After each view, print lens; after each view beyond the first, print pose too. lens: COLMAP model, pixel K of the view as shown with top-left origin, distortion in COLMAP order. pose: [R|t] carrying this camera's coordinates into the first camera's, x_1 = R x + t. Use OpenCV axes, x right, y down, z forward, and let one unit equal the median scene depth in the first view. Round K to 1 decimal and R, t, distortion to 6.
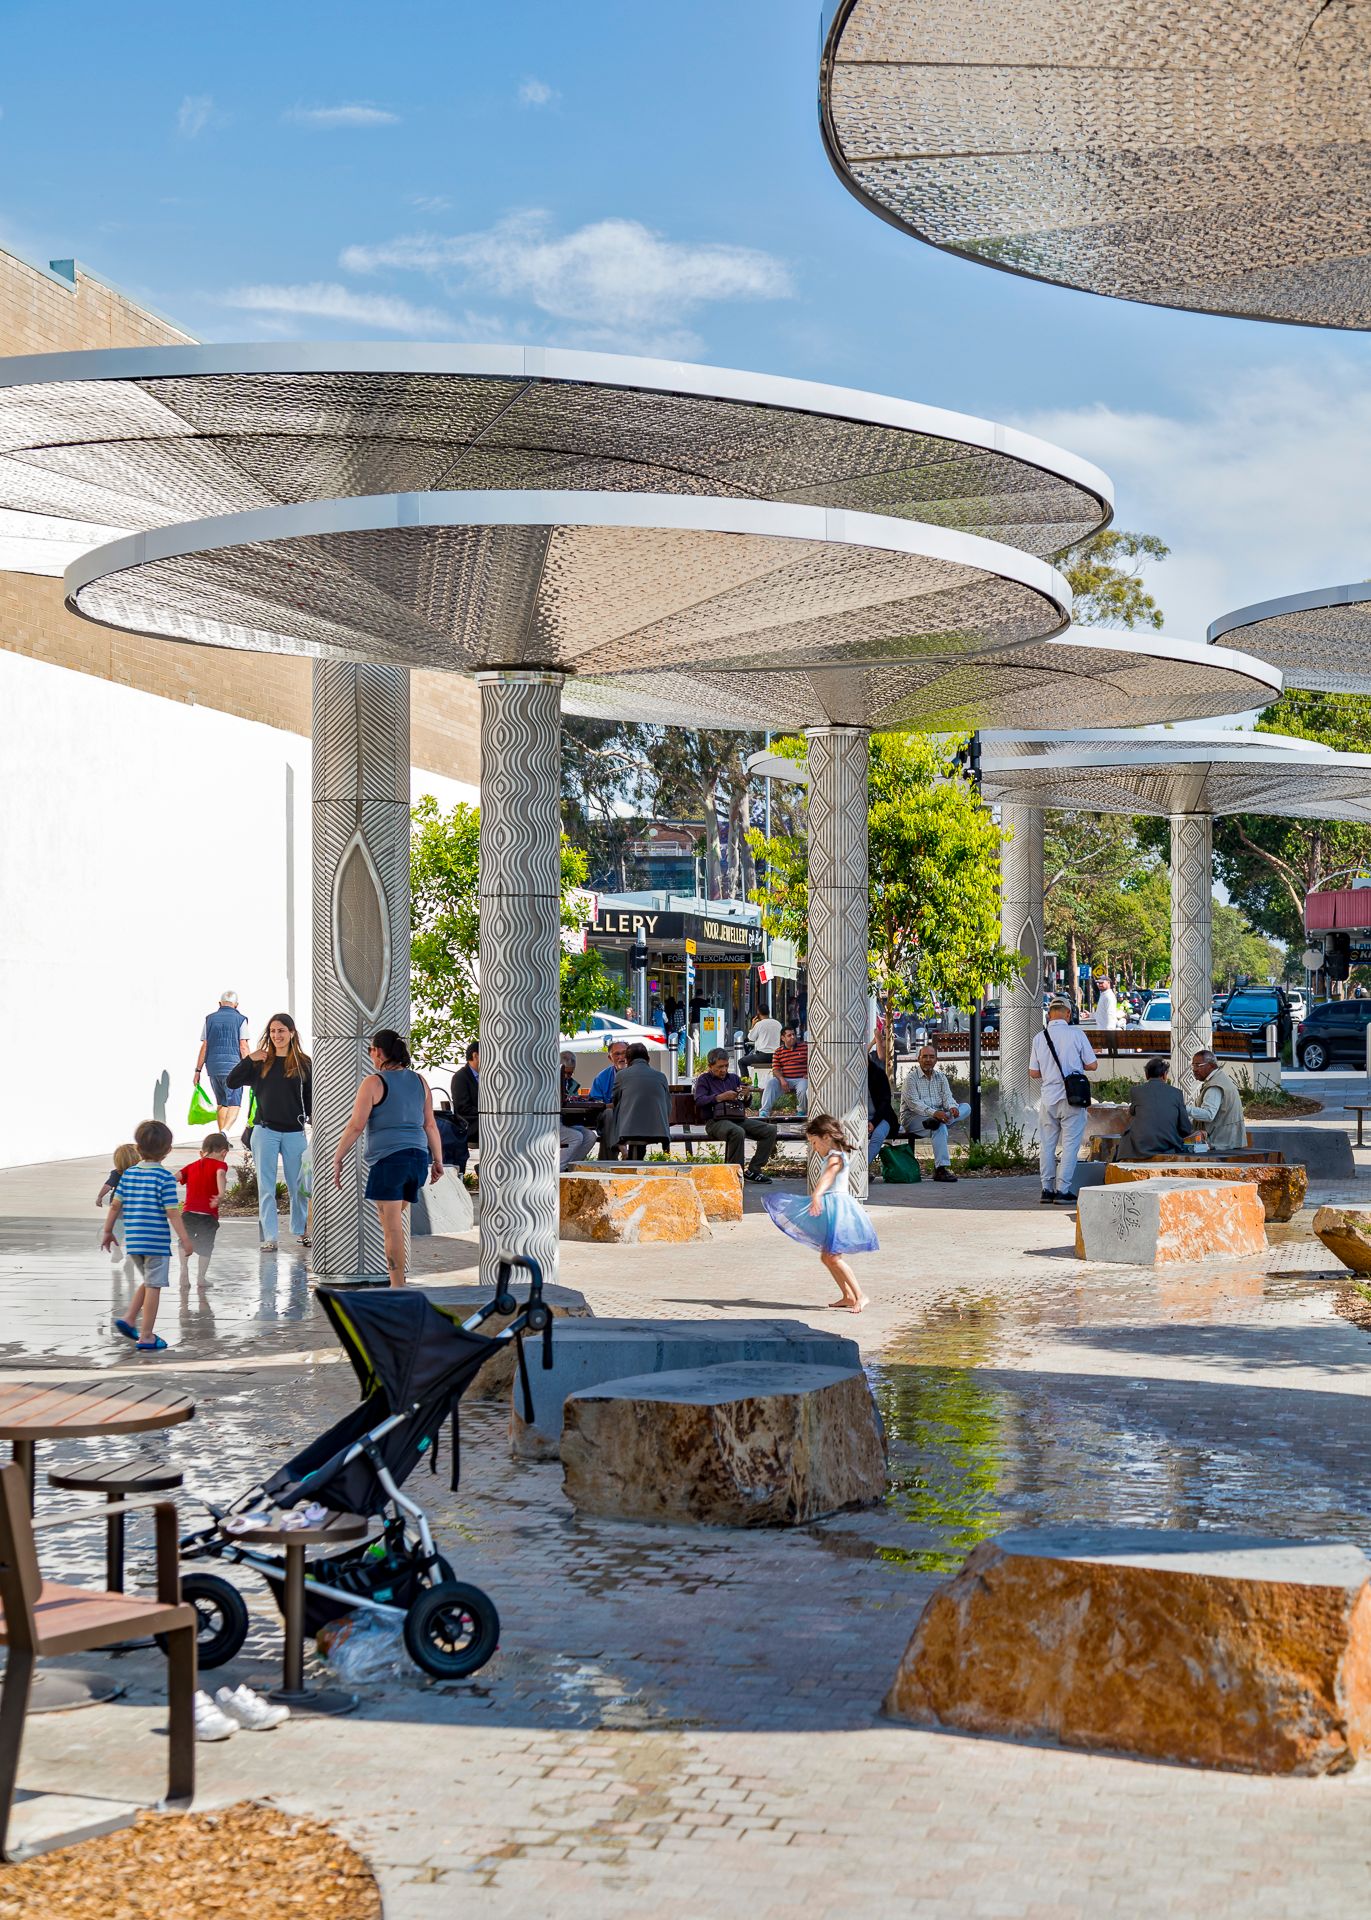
lens RADIAL K [[3209.3, 0, 669.2], [0, 3209.3, 1086.2], [0, 0, 1]] dist [0.019137, 0.000000]
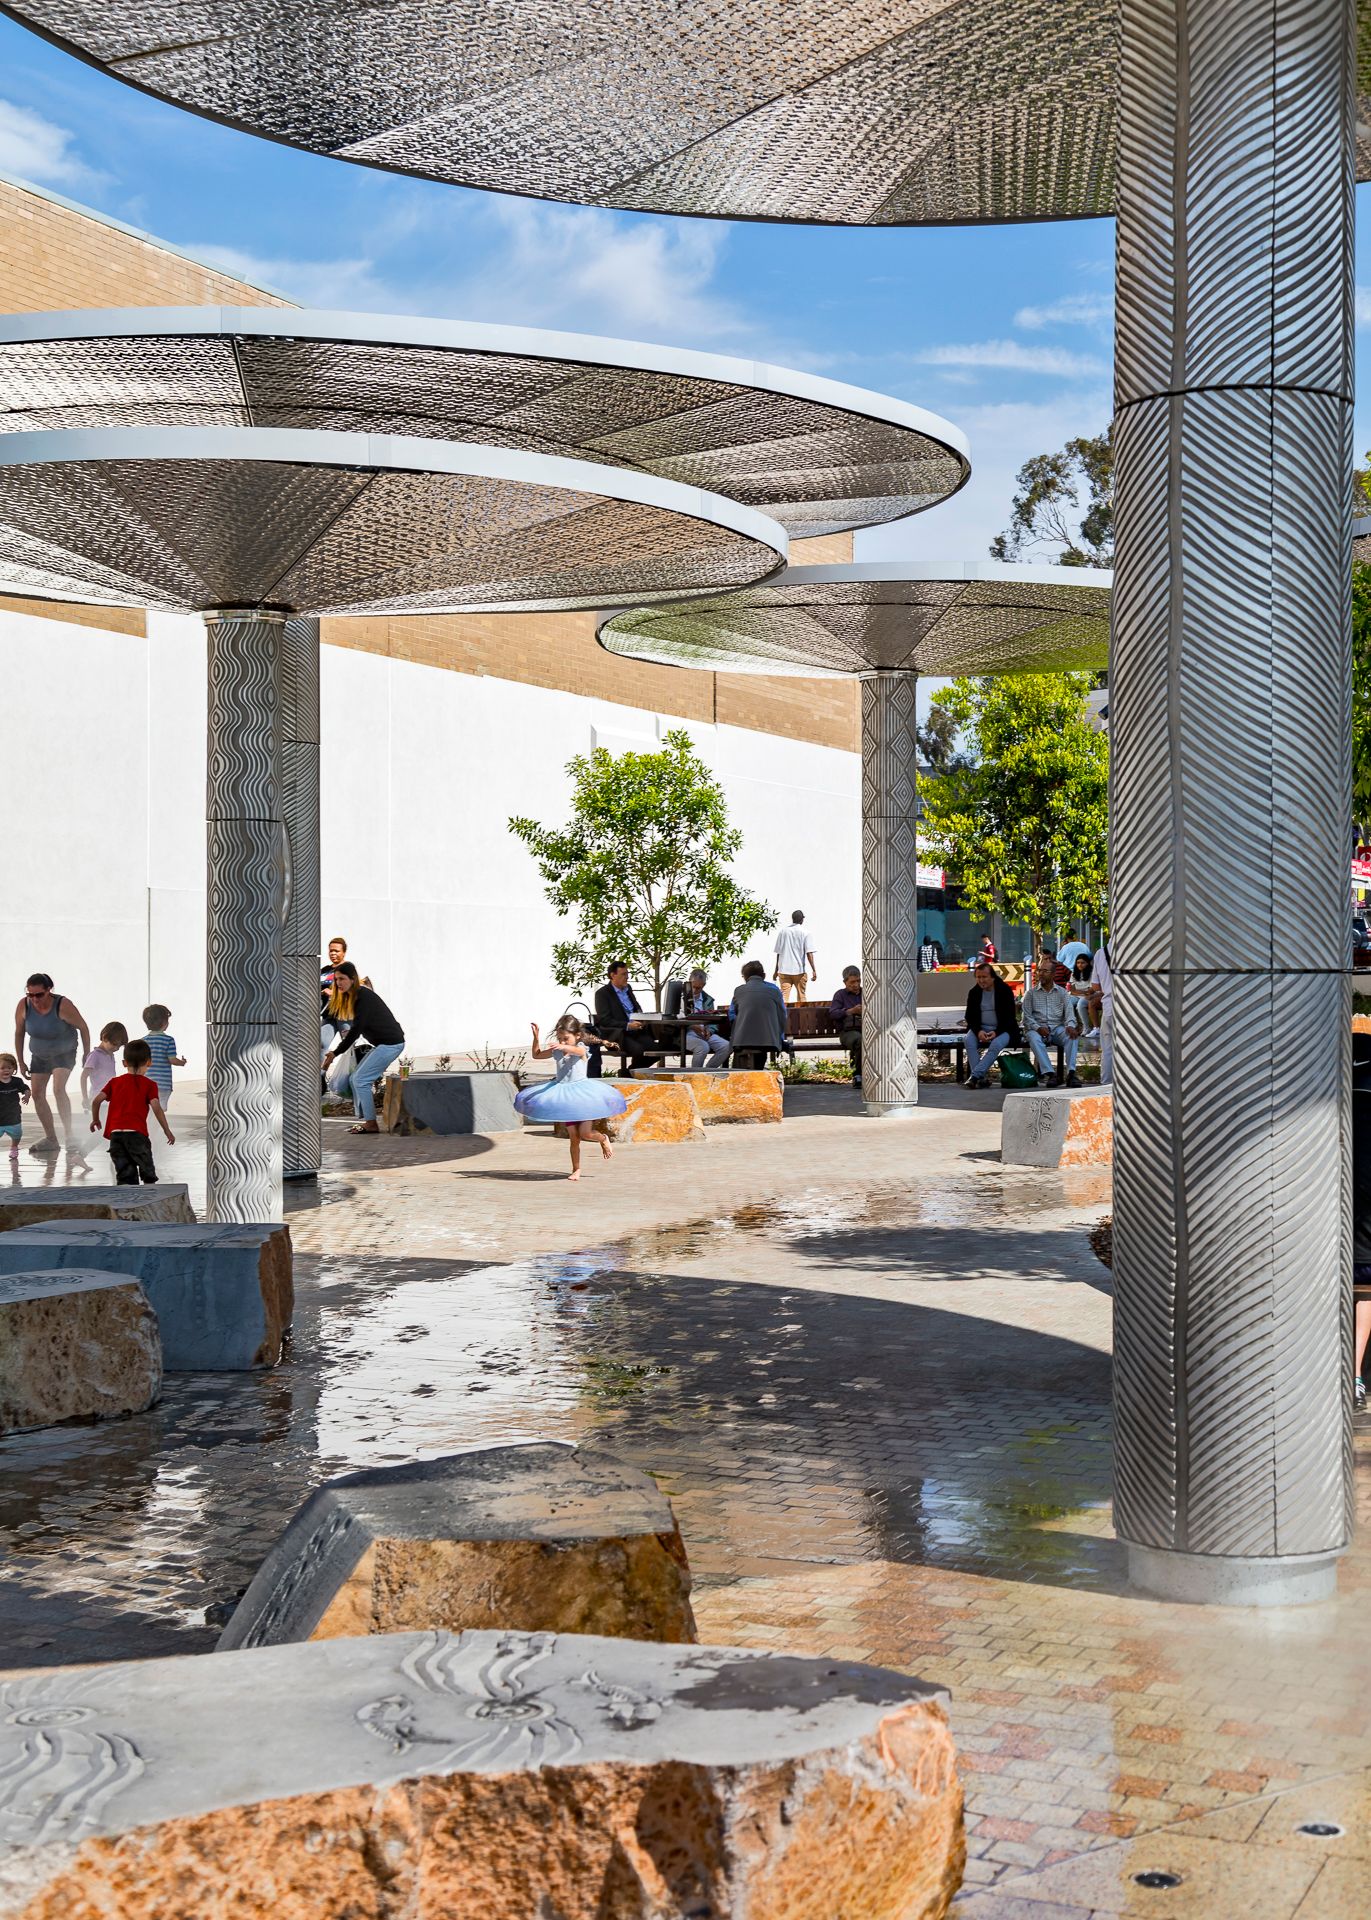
lens RADIAL K [[2653.4, 0, 696.1], [0, 2653.4, 963.8], [0, 0, 1]] dist [0.032179, 0.000000]
pose [[0.977600, -0.007691, -0.210333, 0.200349], [0.004375, 0.999859, -0.016227, 0.002540], [0.210428, 0.014943, 0.977495, 0.116917]]
